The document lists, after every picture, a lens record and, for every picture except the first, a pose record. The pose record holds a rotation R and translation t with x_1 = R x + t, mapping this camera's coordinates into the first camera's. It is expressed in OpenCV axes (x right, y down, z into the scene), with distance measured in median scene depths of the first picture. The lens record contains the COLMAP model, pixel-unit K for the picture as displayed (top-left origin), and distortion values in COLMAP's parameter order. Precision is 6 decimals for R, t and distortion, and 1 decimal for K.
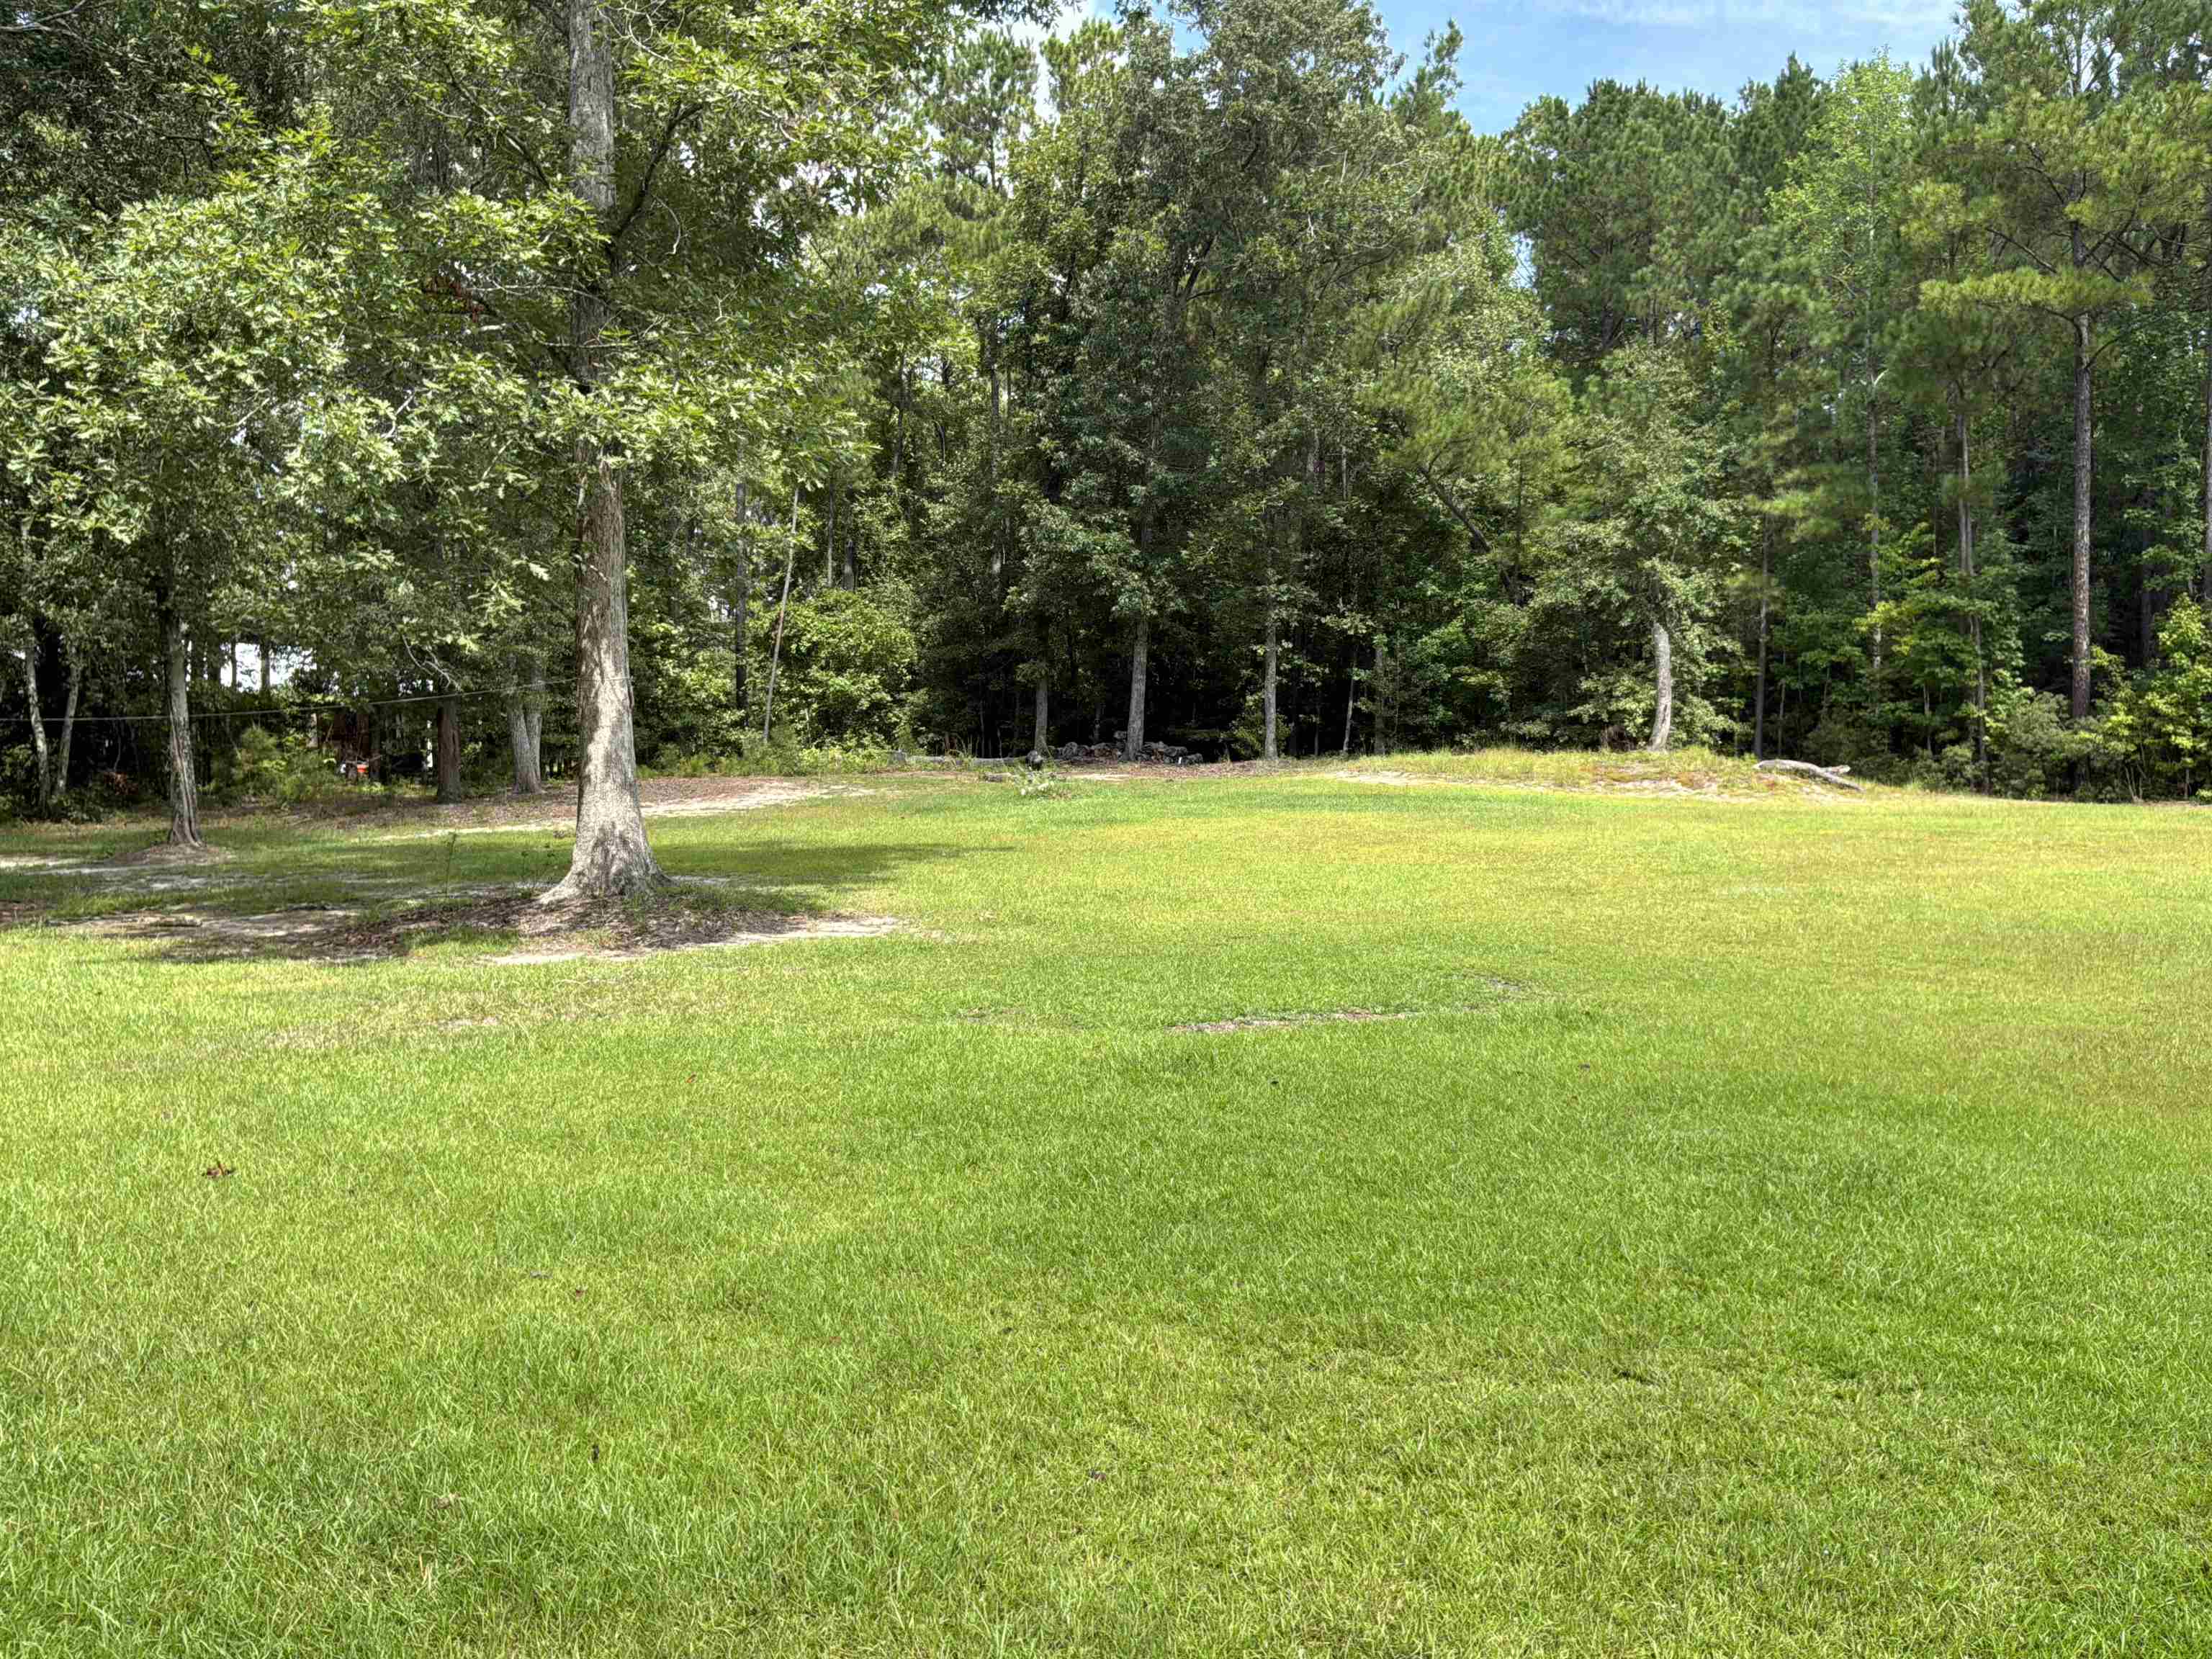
lens RADIAL K [[1869.7, 0, 1101.2], [0, 1869.7, 808.1], [0, 0, 1]] dist [0.096868, -0.164598]
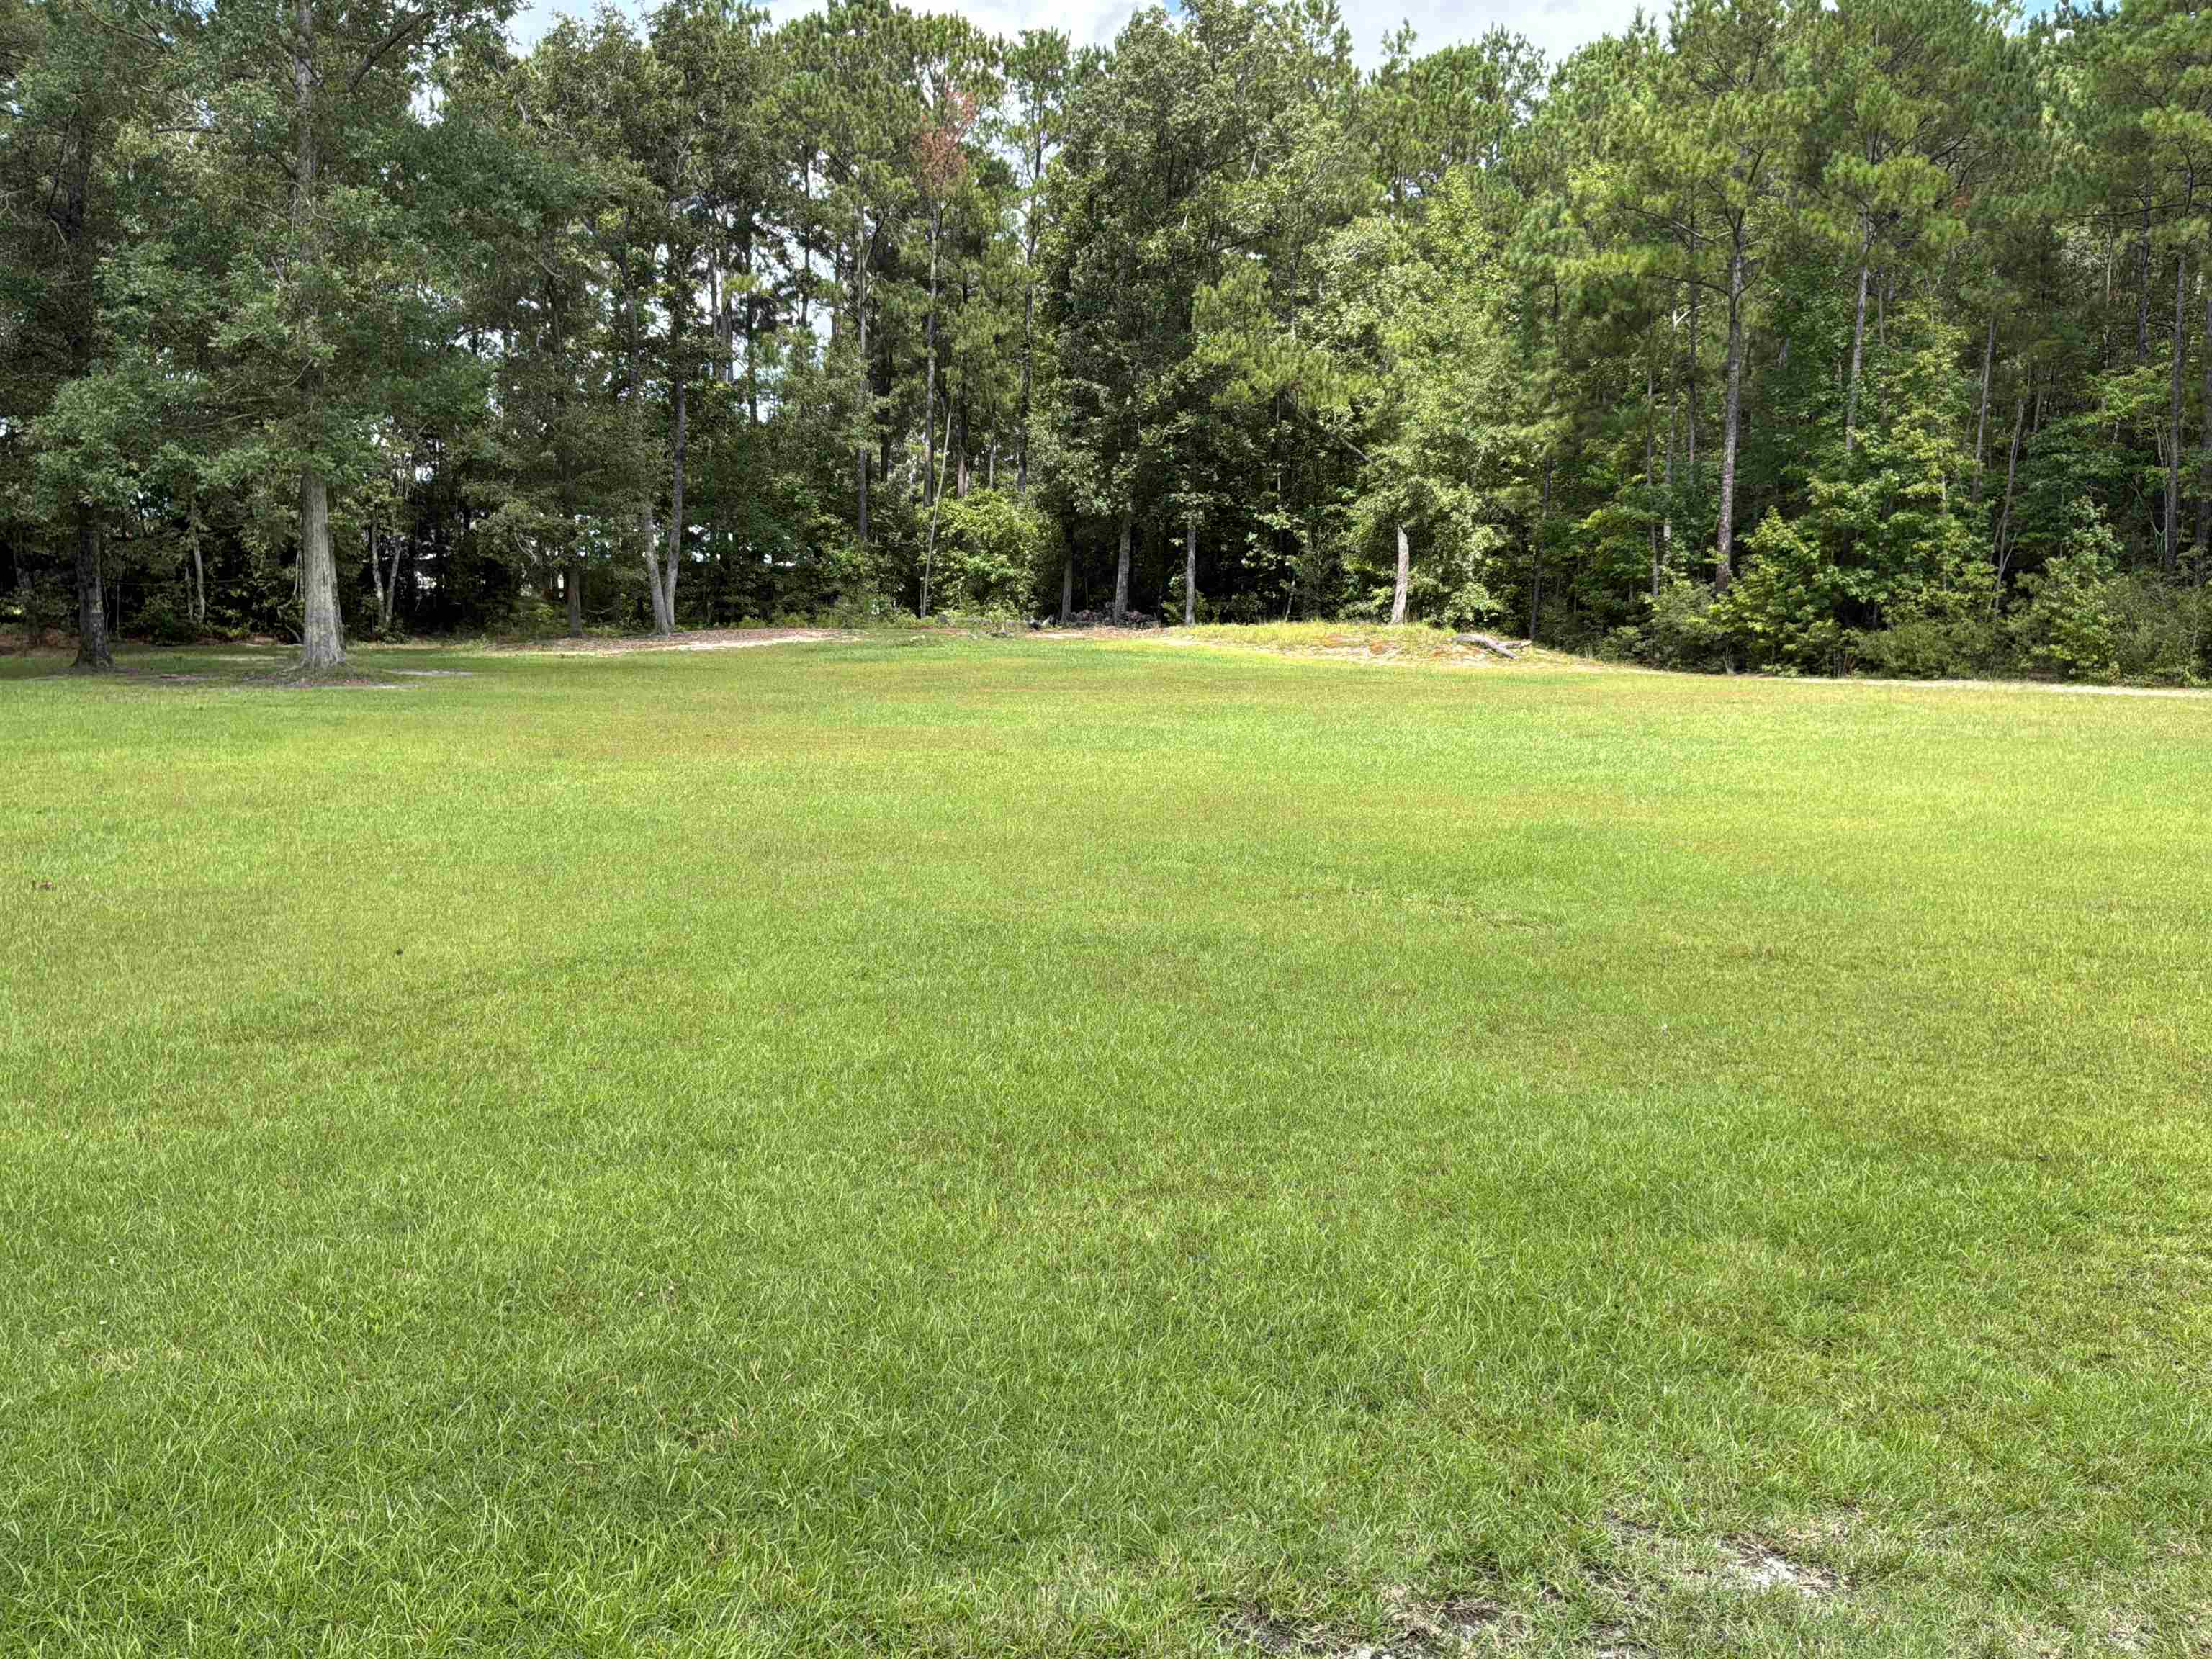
lens RADIAL K [[1931.1, 0, 1106.0], [0, 1931.1, 829.5], [0, 0, 1]] dist [0.110500, -0.169085]
pose [[0.937470, 0.060901, -0.342698, 0.513337], [-0.033742, 0.995838, 0.084670, 0.003659], [0.346428, -0.067813, 0.935622, -0.310393]]
